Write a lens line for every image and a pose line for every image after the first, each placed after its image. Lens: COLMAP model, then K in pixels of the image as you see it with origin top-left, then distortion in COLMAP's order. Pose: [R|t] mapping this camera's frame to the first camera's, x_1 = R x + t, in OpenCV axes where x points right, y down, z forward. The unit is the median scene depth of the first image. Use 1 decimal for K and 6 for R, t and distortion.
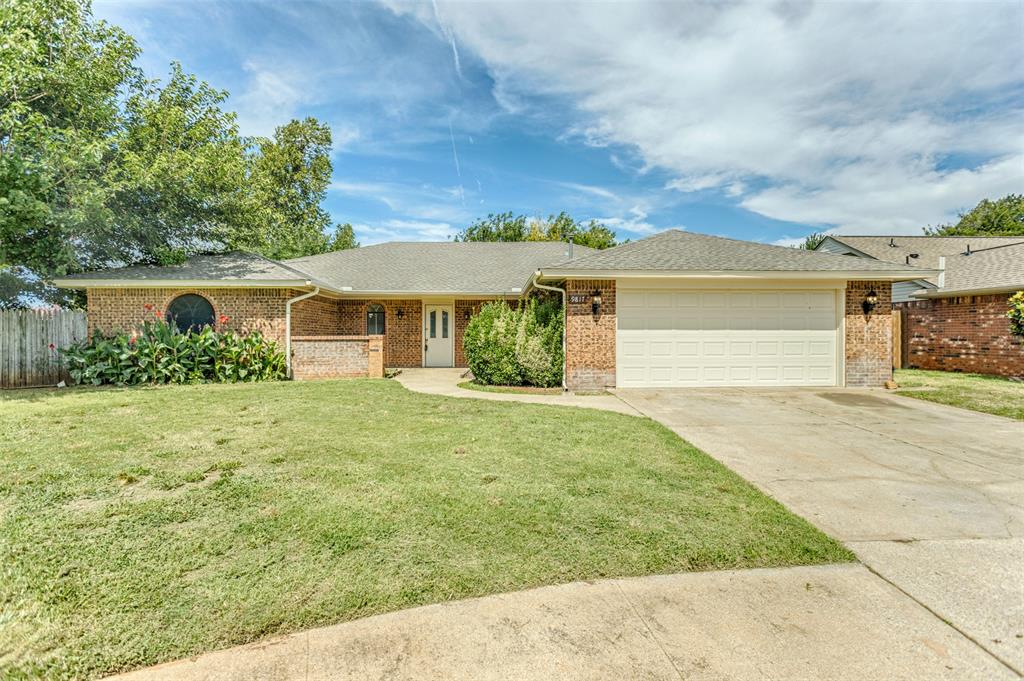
lens RADIAL K [[501.0, 0, 512.8], [0, 501.0, 335.5], [0, 0, 1]] dist [-0.001965, 0.001725]
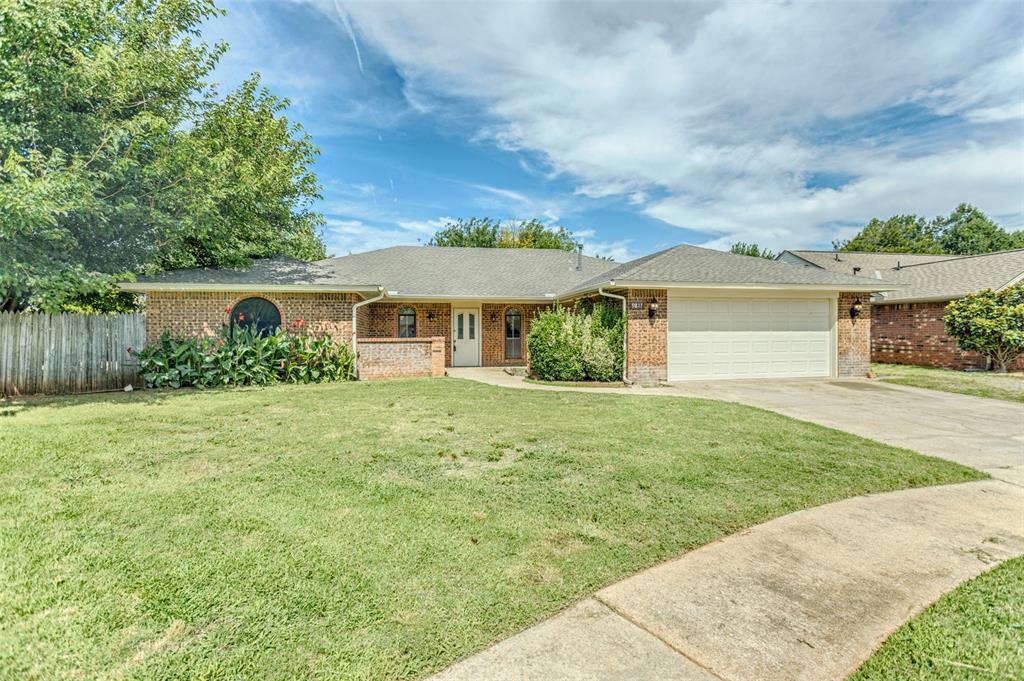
lens RADIAL K [[507.7, 0, 498.7], [0, 507.7, 310.2], [0, 0, 1]] dist [0.002107, 0.001016]
pose [[0.987347, 0.003525, 0.158534, -0.250535], [0.004353, 0.998774, -0.049314, -0.002877], [-0.158513, 0.049381, 0.986121, -0.079296]]
